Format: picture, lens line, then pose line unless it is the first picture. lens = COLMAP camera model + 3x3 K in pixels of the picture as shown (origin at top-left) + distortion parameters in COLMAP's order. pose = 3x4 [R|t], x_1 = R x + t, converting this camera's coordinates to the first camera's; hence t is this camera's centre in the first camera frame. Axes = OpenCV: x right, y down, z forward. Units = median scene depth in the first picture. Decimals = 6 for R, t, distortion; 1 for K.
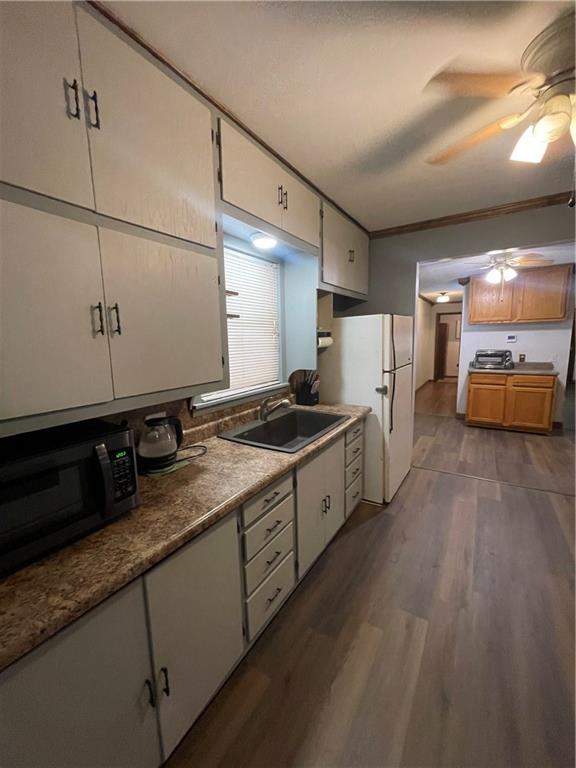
lens RADIAL K [[309.0, 0, 285.7], [0, 309.0, 385.5], [0, 0, 1]] dist [-0.008192, 0.001594]
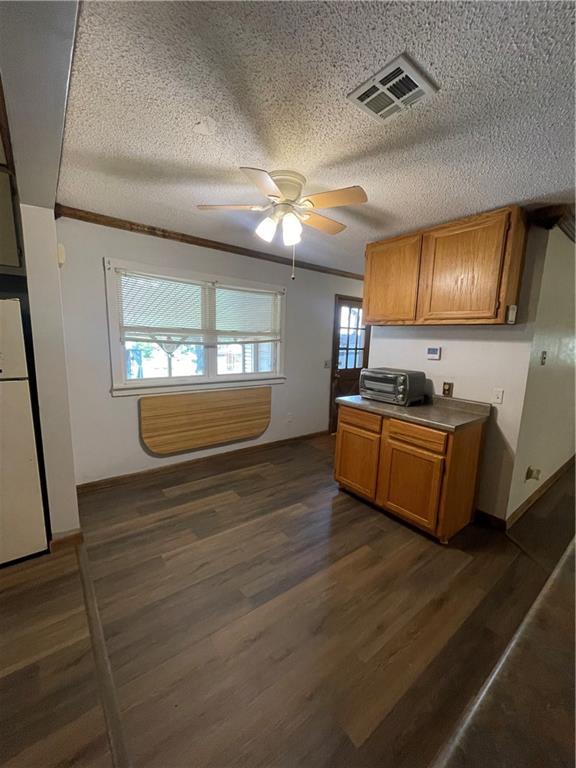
lens RADIAL K [[309.0, 0, 287.5], [0, 309.0, 383.5], [0, 0, 1]] dist [-0.008192, 0.001594]
pose [[0.941203, 0.103607, -0.321562, 1.332352], [-0.104344, 0.994428, 0.014989, -0.153613], [0.321323, 0.019445, 0.946770, 0.748036]]
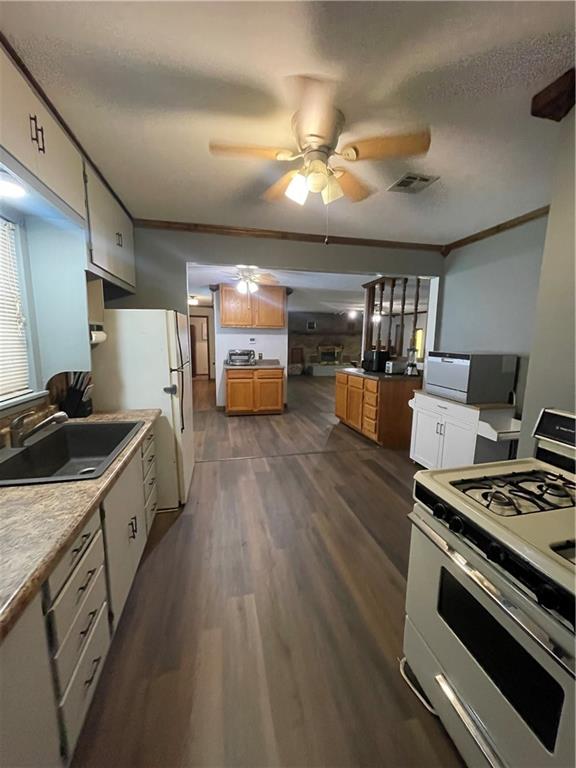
lens RADIAL K [[309.0, 0, 287.4], [0, 309.0, 386.1], [0, 0, 1]] dist [-0.008192, 0.001594]
pose [[0.703743, -0.076369, 0.706338, -0.106380], [0.075980, 0.996594, 0.032050, 0.000665], [-0.706380, 0.031112, 0.707148, 0.068327]]
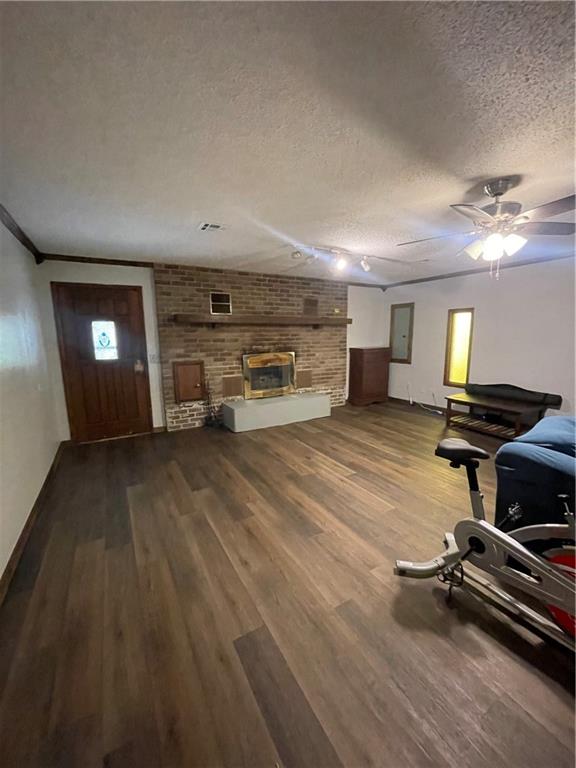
lens RADIAL K [[309.0, 0, 287.6], [0, 309.0, 386.9], [0, 0, 1]] dist [-0.008192, 0.001594]
pose [[0.466693, -0.127149, 0.875232, 2.129172], [0.131105, 0.988624, 0.073714, -0.342176], [-0.874648, 0.080345, 0.478054, 1.986095]]
